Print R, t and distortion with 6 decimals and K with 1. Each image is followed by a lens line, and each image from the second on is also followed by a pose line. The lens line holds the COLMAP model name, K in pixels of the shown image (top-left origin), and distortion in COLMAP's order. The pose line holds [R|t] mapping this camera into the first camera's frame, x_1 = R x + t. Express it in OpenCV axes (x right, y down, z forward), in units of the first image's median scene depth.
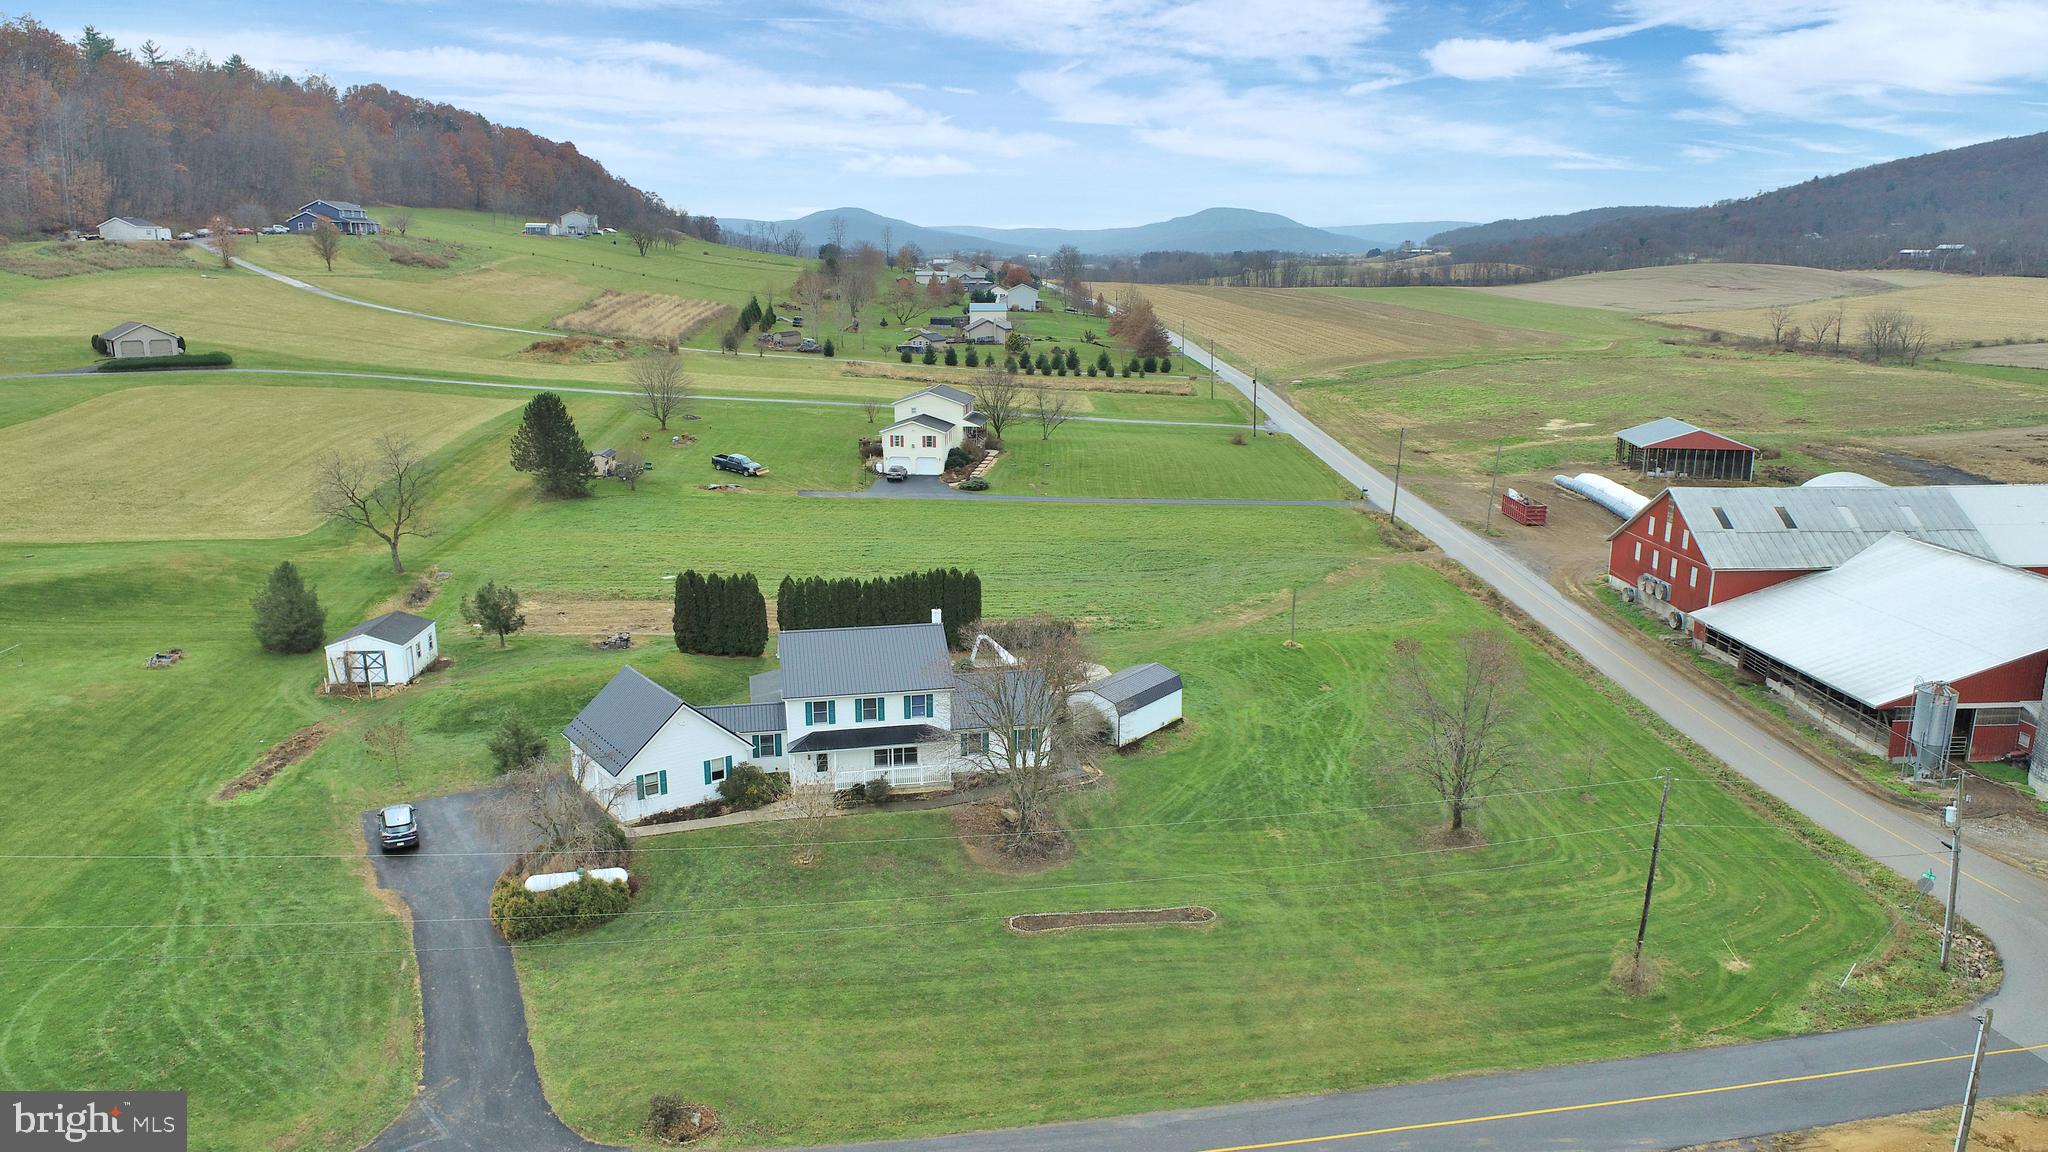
lens RADIAL K [[1379.4, 0, 1024.7], [0, 1379.4, 571.7], [0, 0, 1]] dist [-0.015875, 0.007462]
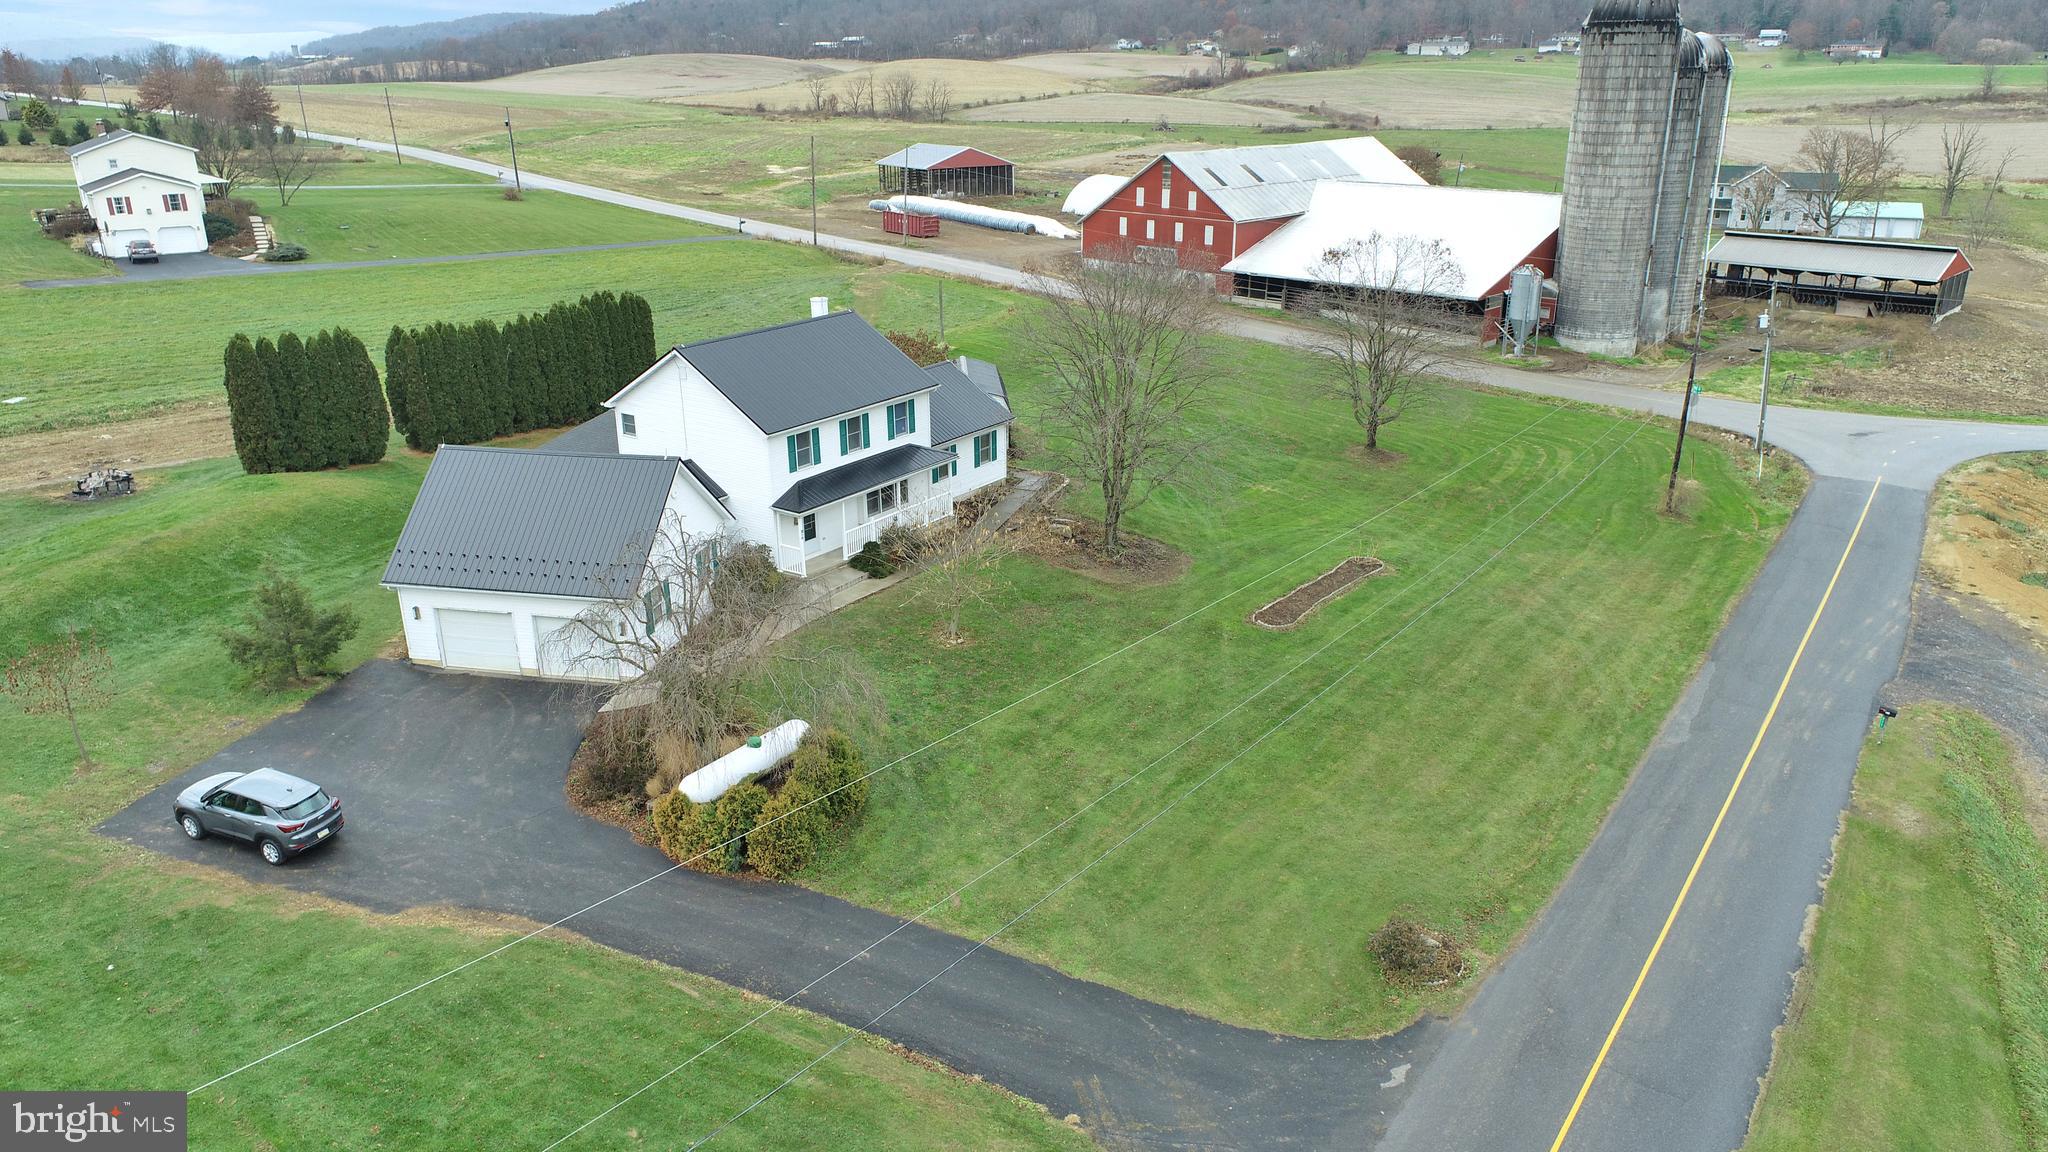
lens RADIAL K [[1379.4, 0, 1024.7], [0, 1379.4, 571.7], [0, 0, 1]] dist [-0.015875, 0.007462]
pose [[0.734038, -0.240179, 0.635218, -0.360966], [0.159454, 0.970177, 0.182569, 0.039904], [-0.660123, -0.032724, 0.750444, 0.312530]]
